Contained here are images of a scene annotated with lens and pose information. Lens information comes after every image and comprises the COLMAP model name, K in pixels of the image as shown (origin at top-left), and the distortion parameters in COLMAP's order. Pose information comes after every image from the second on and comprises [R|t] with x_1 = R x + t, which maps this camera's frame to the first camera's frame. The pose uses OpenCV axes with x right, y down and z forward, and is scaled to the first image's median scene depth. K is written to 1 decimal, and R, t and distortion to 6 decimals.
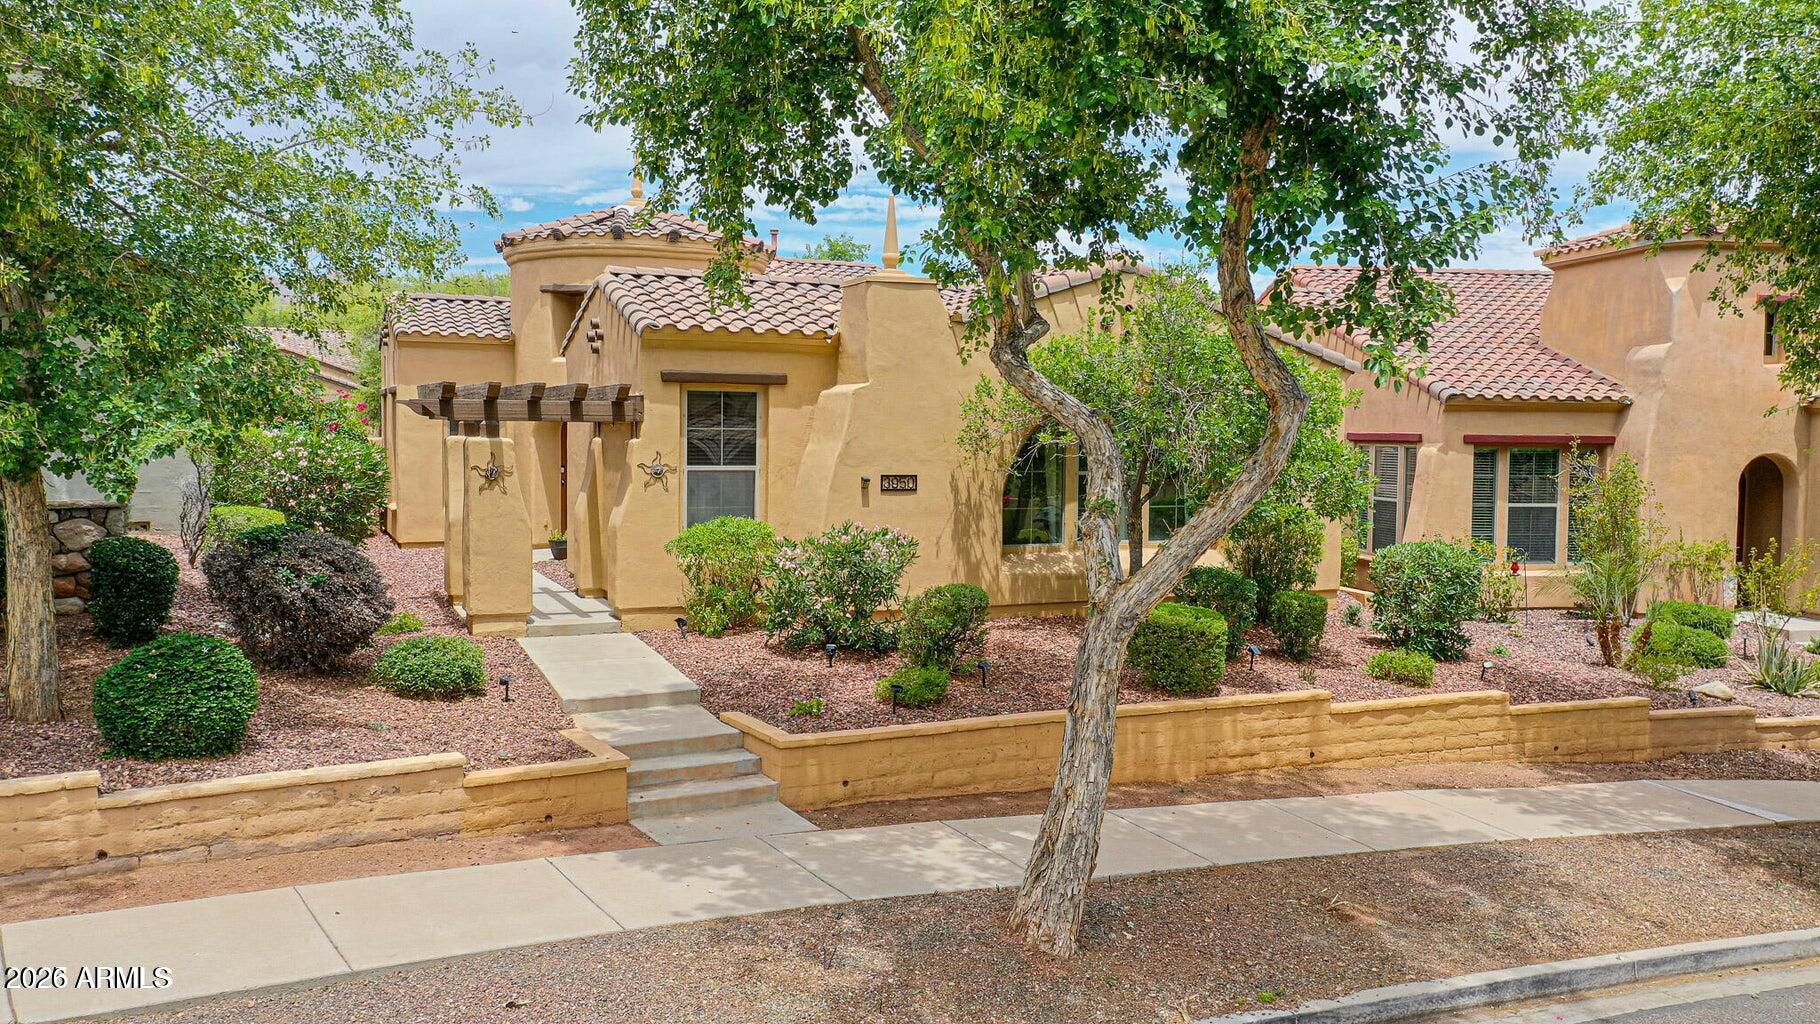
lens RADIAL K [[1447.9, 0, 905.1], [0, 1447.9, 510.6], [0, 0, 1]] dist [-0.019217, 0.003587]
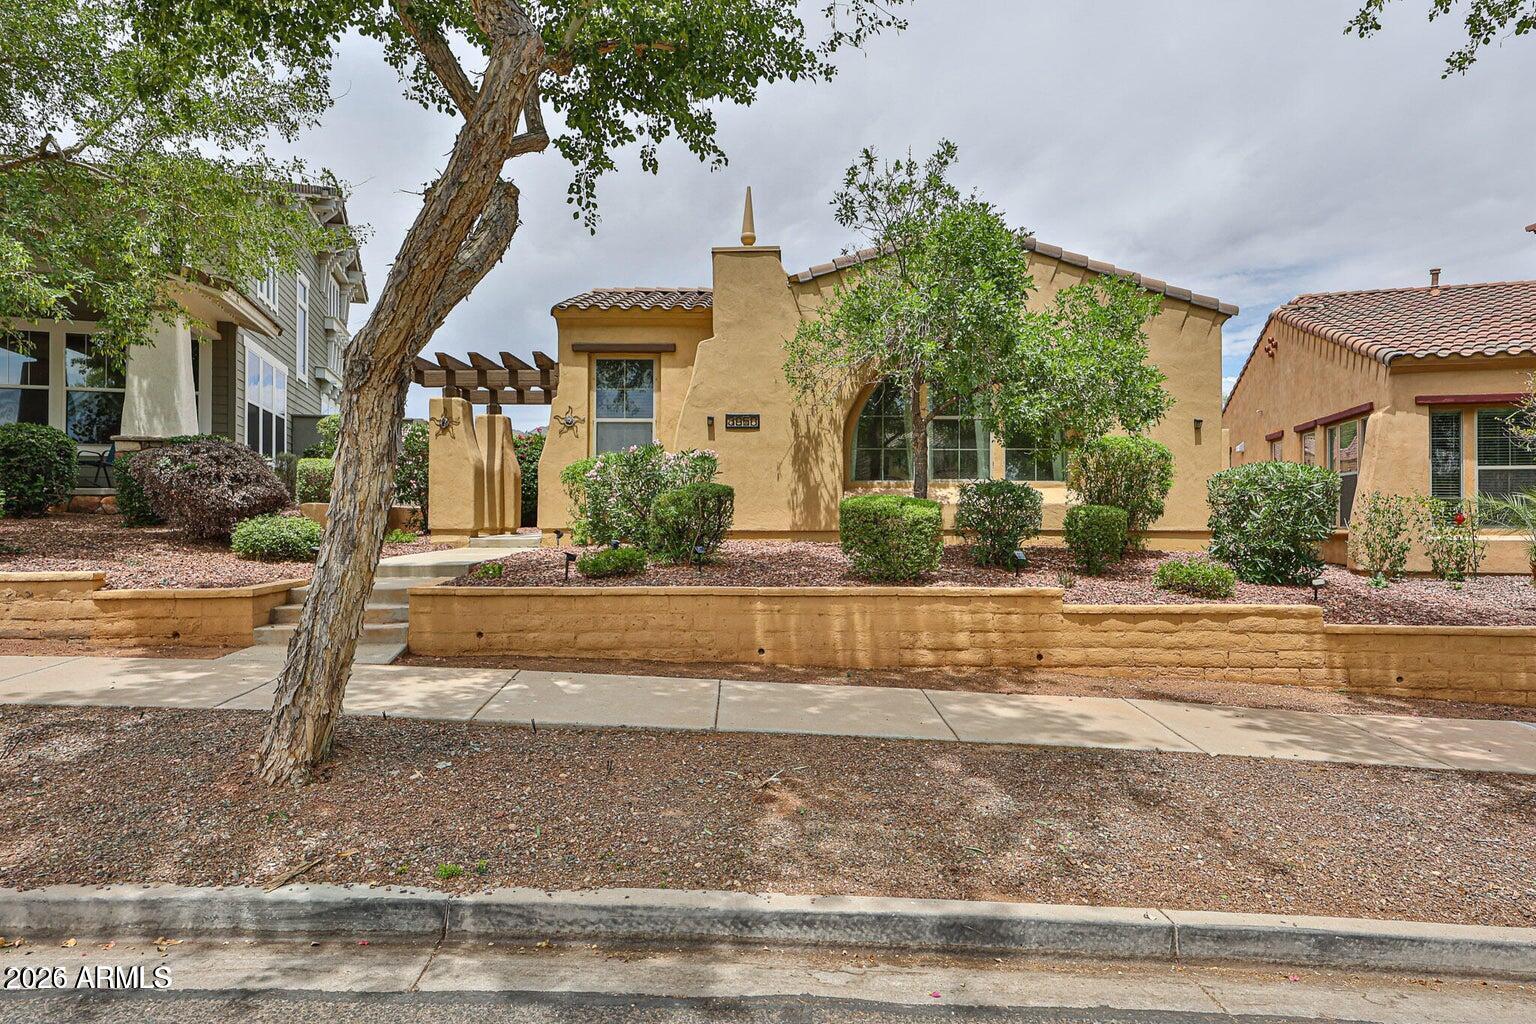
lens RADIAL K [[897.2, 0, 769.4], [0, 897.2, 516.5], [0, 0, 1]] dist [0.000279, -0.003716]
pose [[0.916227, -0.010228, -0.400528, 0.356277], [-0.015652, 0.997997, -0.061290, 0.118814], [0.400353, 0.062425, 0.914232, 0.409528]]
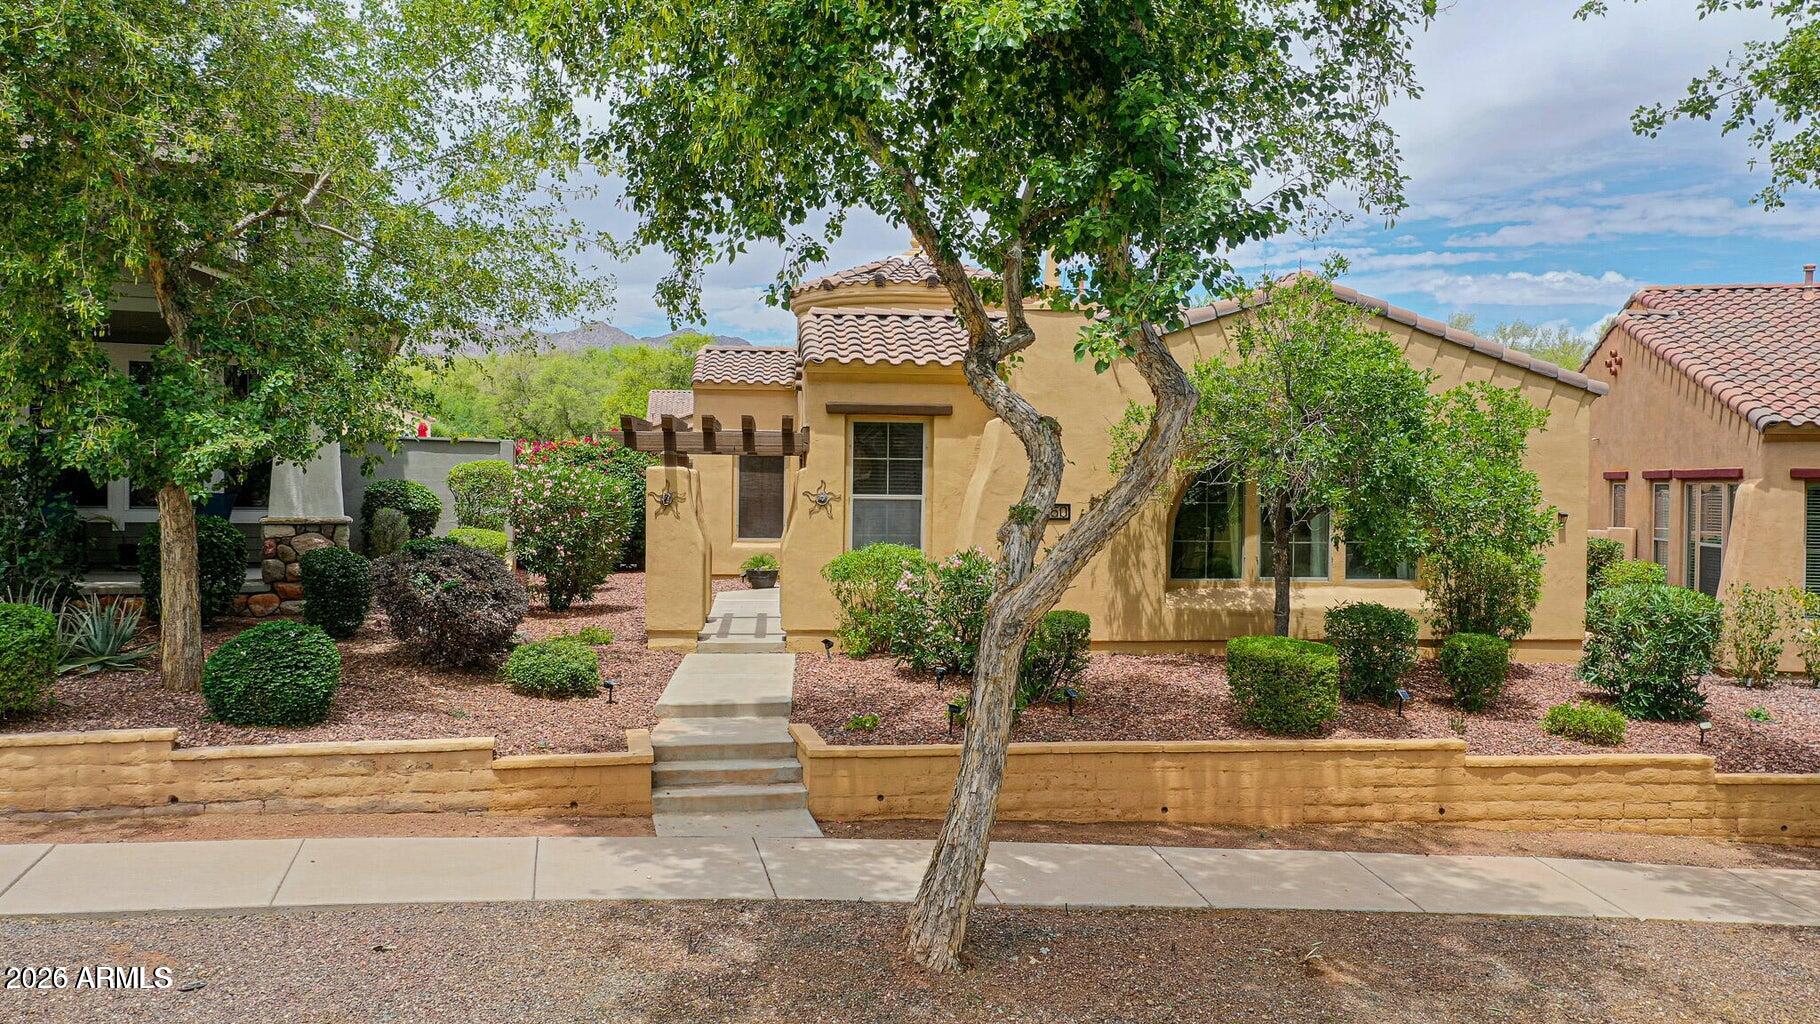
lens RADIAL K [[1447.9, 0, 902.8], [0, 1447.9, 509.0], [0, 0, 1]] dist [-0.019217, 0.003587]
pose [[0.948287, 0.004757, -0.317378, 0.249841], [-0.018338, 0.999039, -0.039819, 0.023587], [0.316884, 0.043580, 0.947463, 0.036212]]
